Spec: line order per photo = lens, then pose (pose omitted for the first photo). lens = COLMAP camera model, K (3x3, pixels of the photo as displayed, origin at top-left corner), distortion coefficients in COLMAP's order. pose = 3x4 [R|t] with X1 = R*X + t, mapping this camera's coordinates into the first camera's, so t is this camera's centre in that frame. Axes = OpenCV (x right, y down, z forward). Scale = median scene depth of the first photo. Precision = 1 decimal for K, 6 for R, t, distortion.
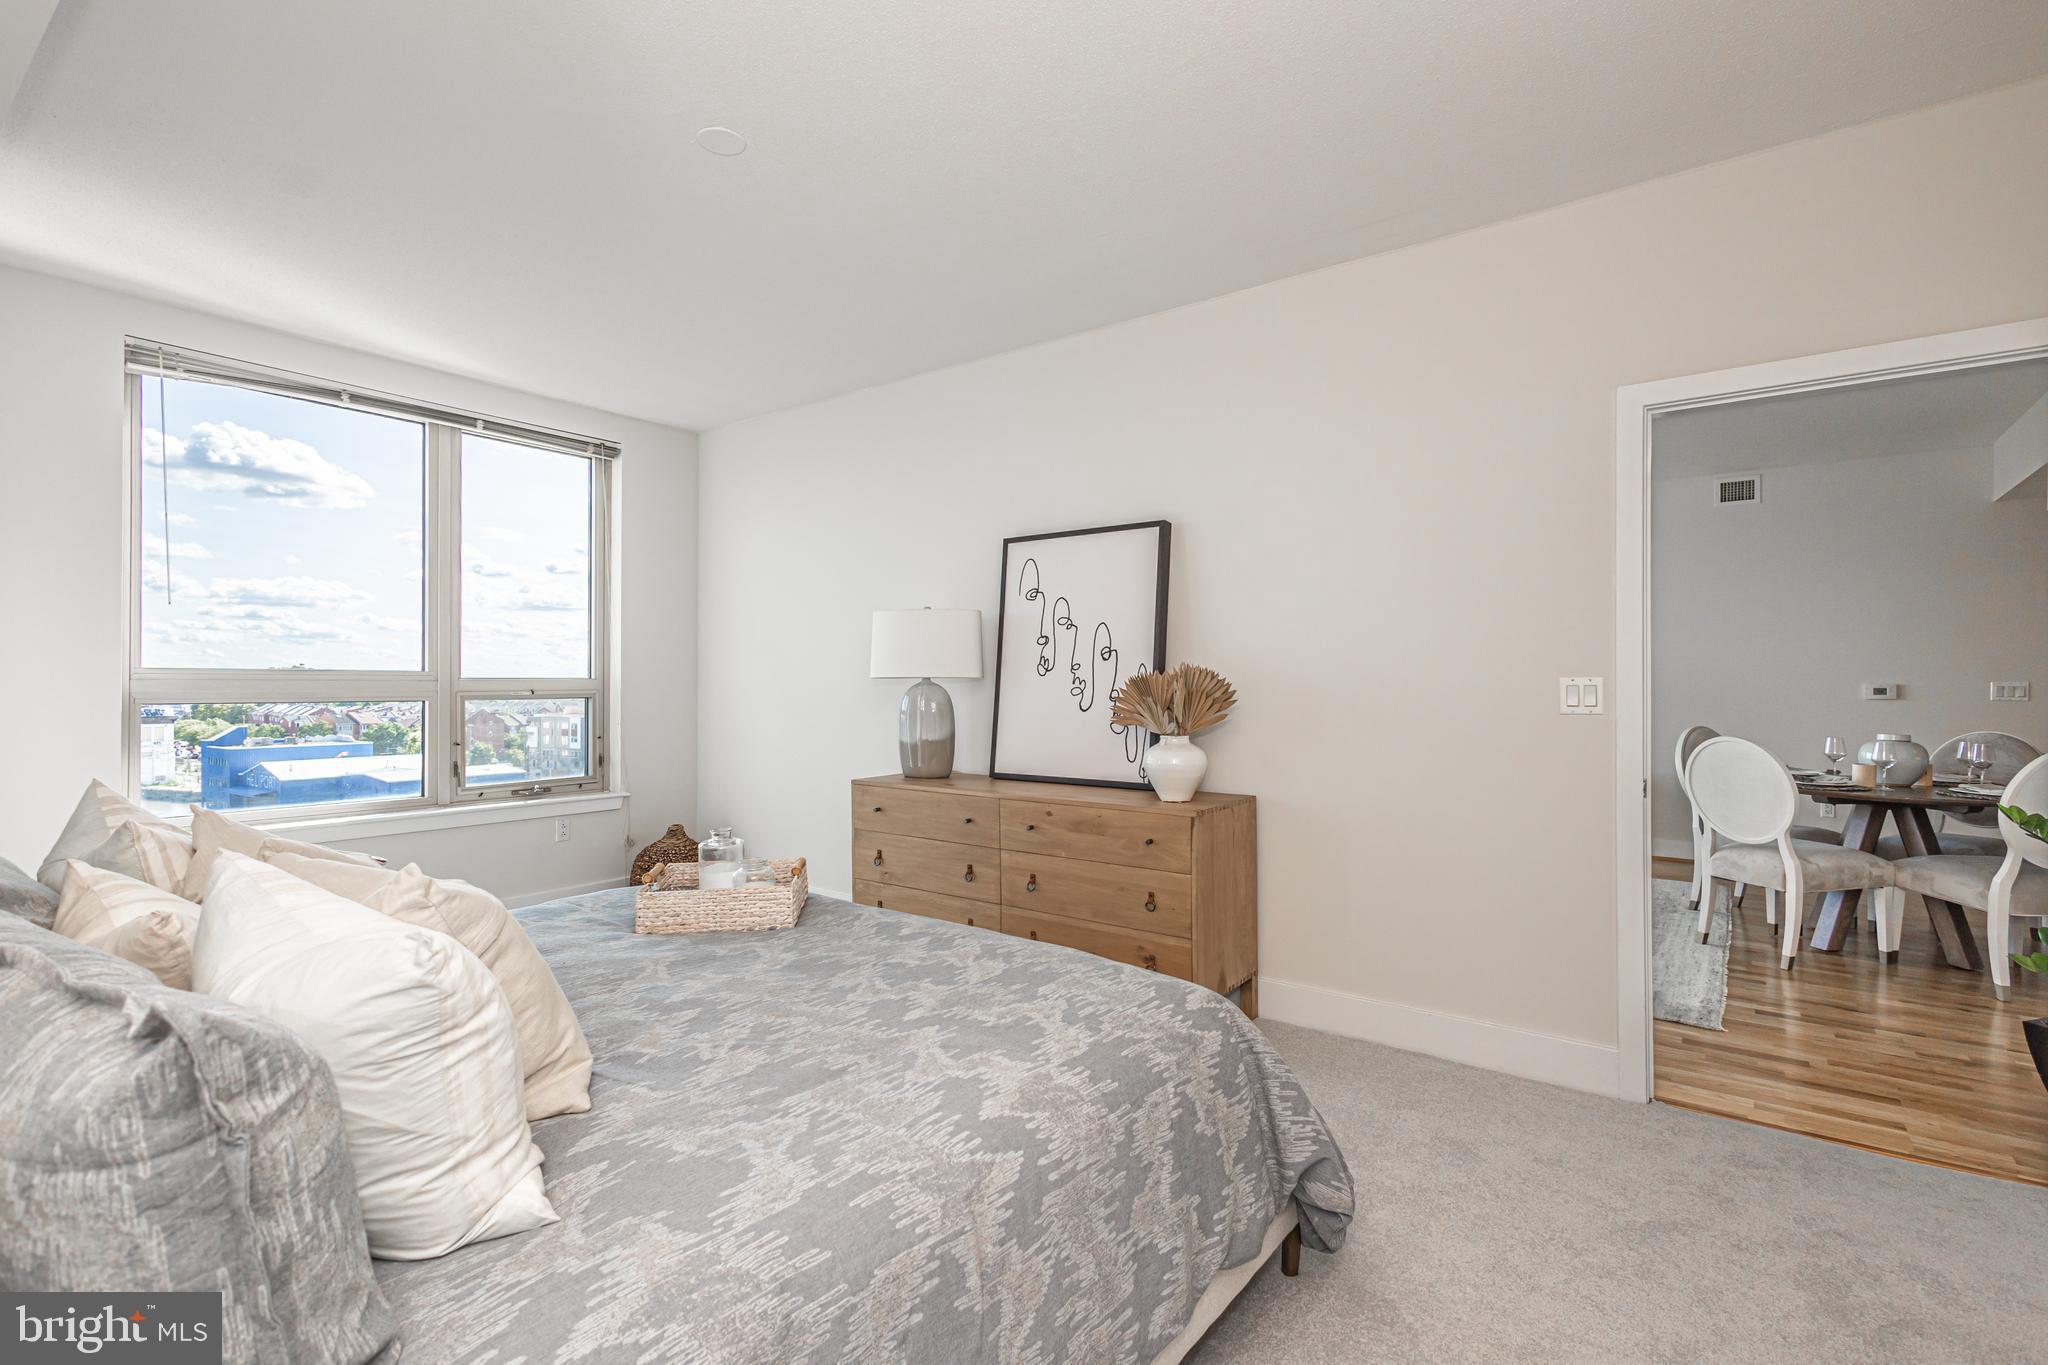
lens RADIAL K [[958.8, 0, 989.1], [0, 958.8, 679.4], [0, 0, 1]] dist [0.005694, -0.000099]
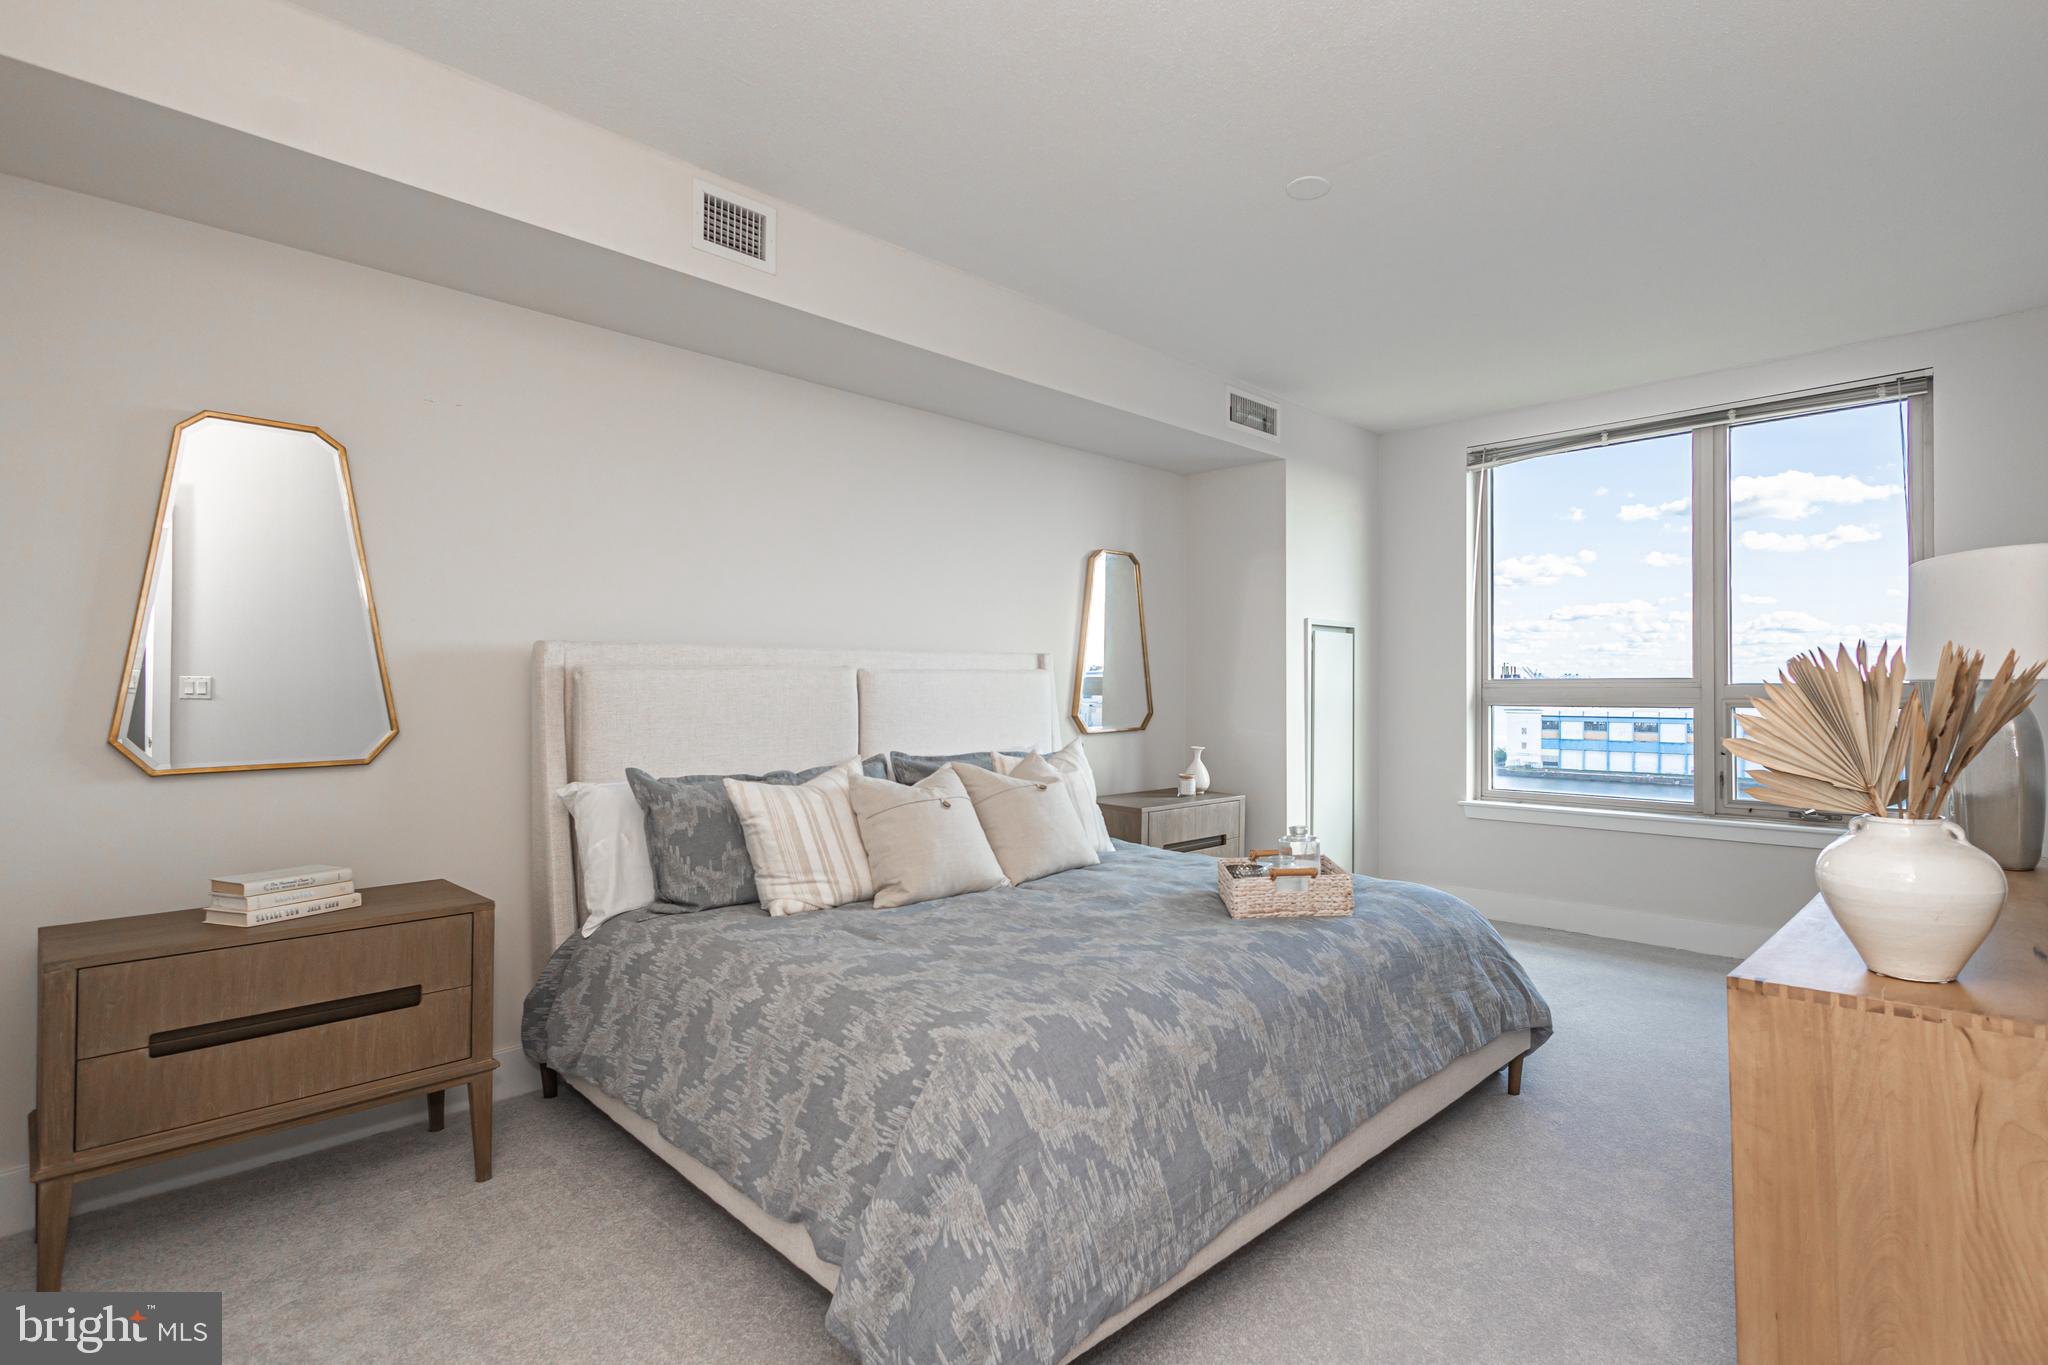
lens RADIAL K [[973.6, 0, 1159.7], [0, 973.6, 675.7], [0, 0, 1]] dist [0.003876, -0.000453]
pose [[-0.057761, -0.015909, -0.998204, 0.652787], [0.006908, 0.999843, -0.016335, 0.002618], [0.998307, -0.007840, -0.057642, 0.717047]]
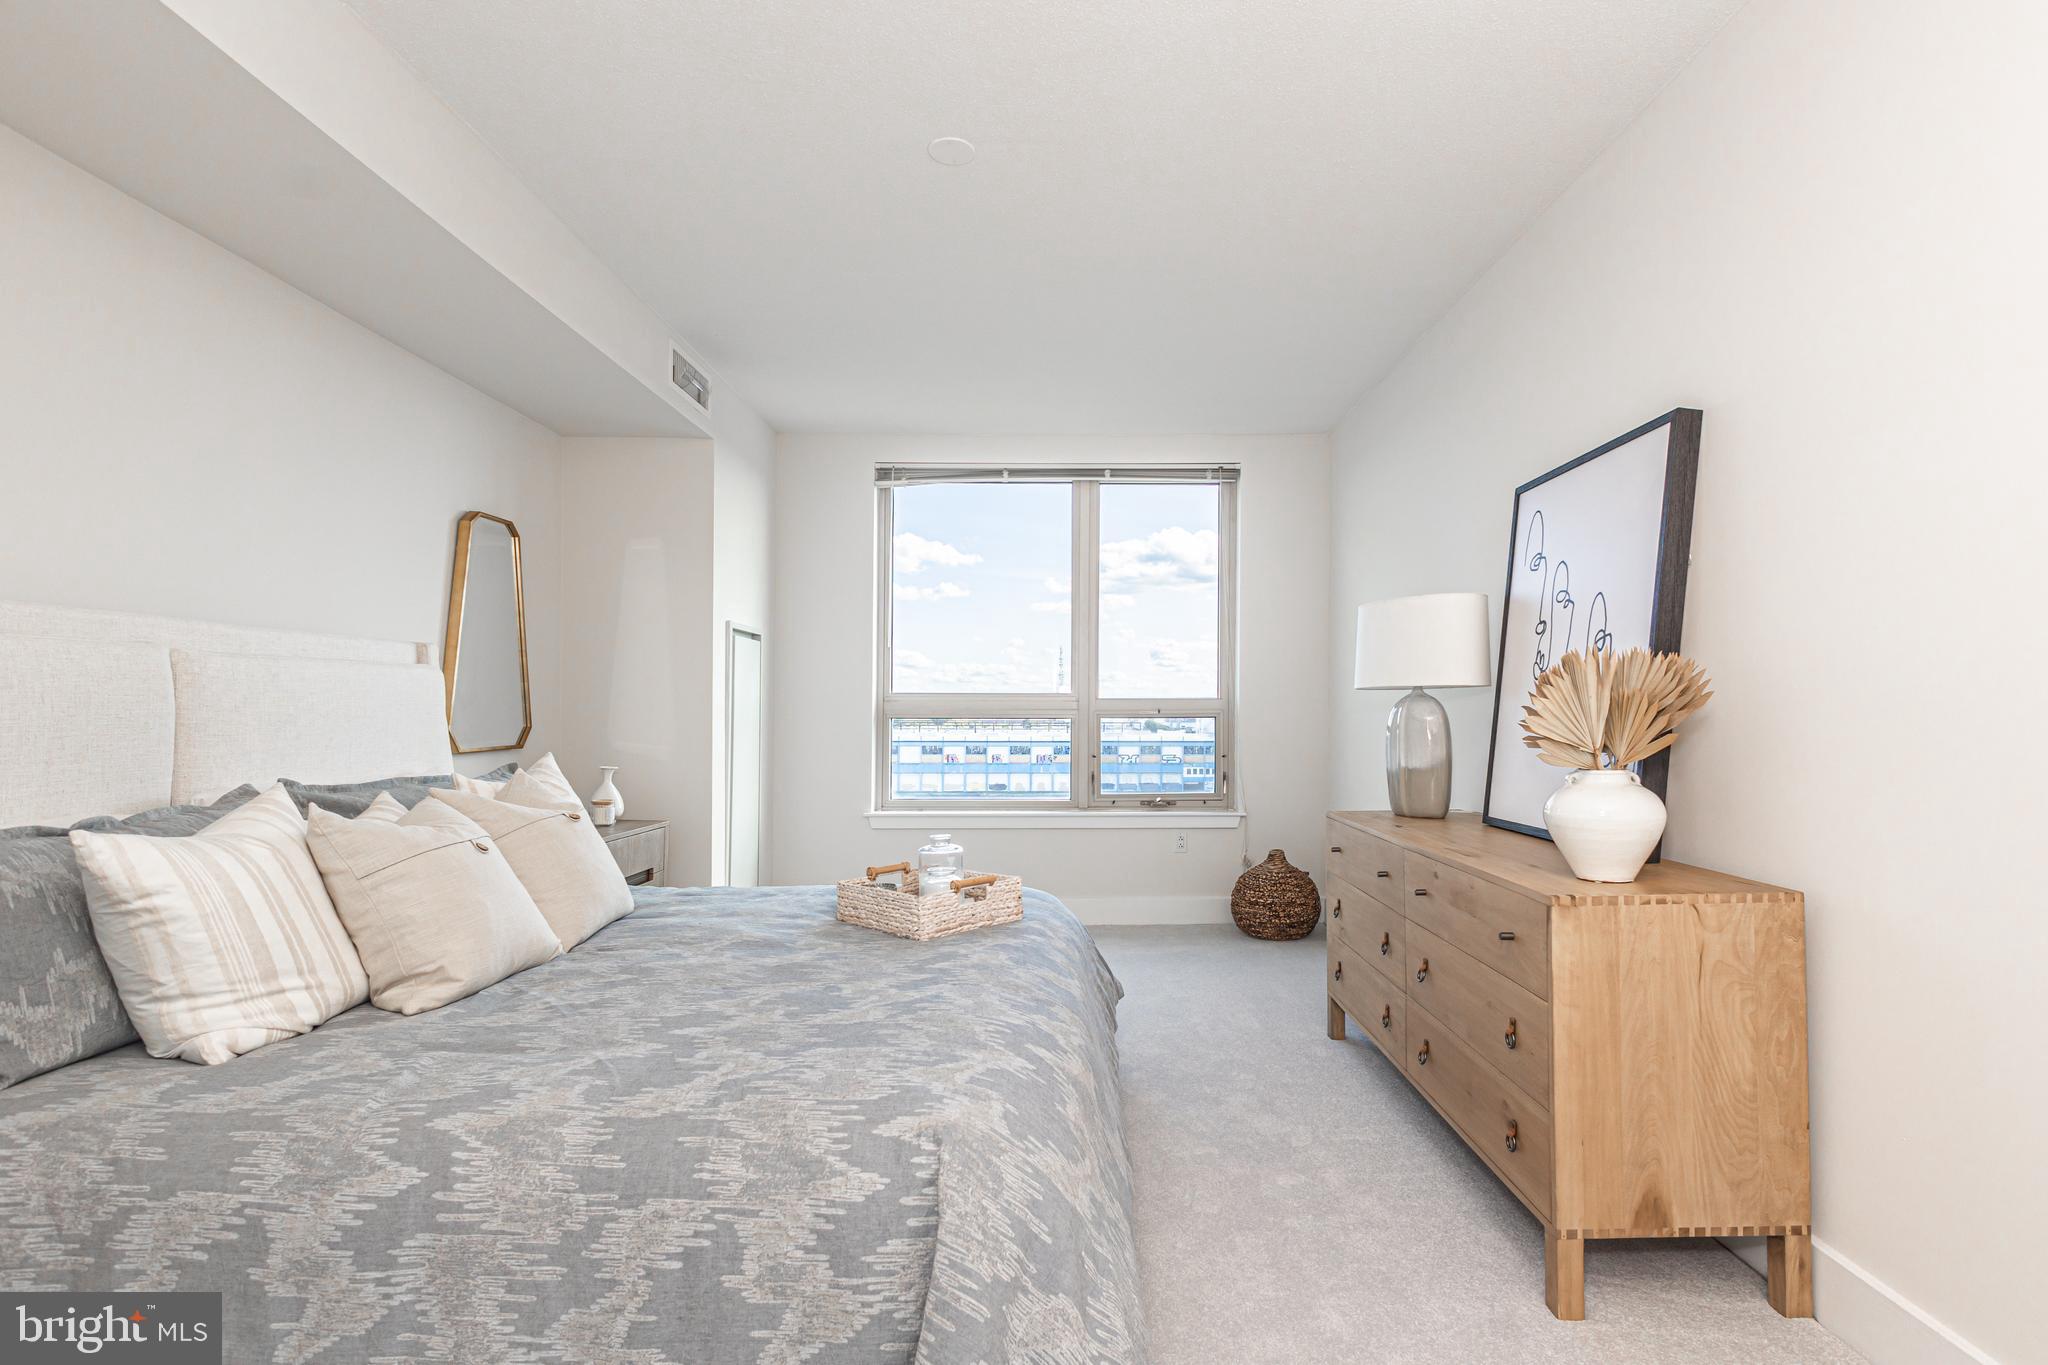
lens RADIAL K [[961.8, 0, 1061.1], [0, 961.8, 708.2], [0, 0, 1]] dist [0.003202, -0.001684]
pose [[0.617526, -0.006567, -0.786523, 0.468435], [0.004521, 0.999978, -0.004800, 0.022481], [0.786538, -0.000592, 0.617542, 0.375805]]
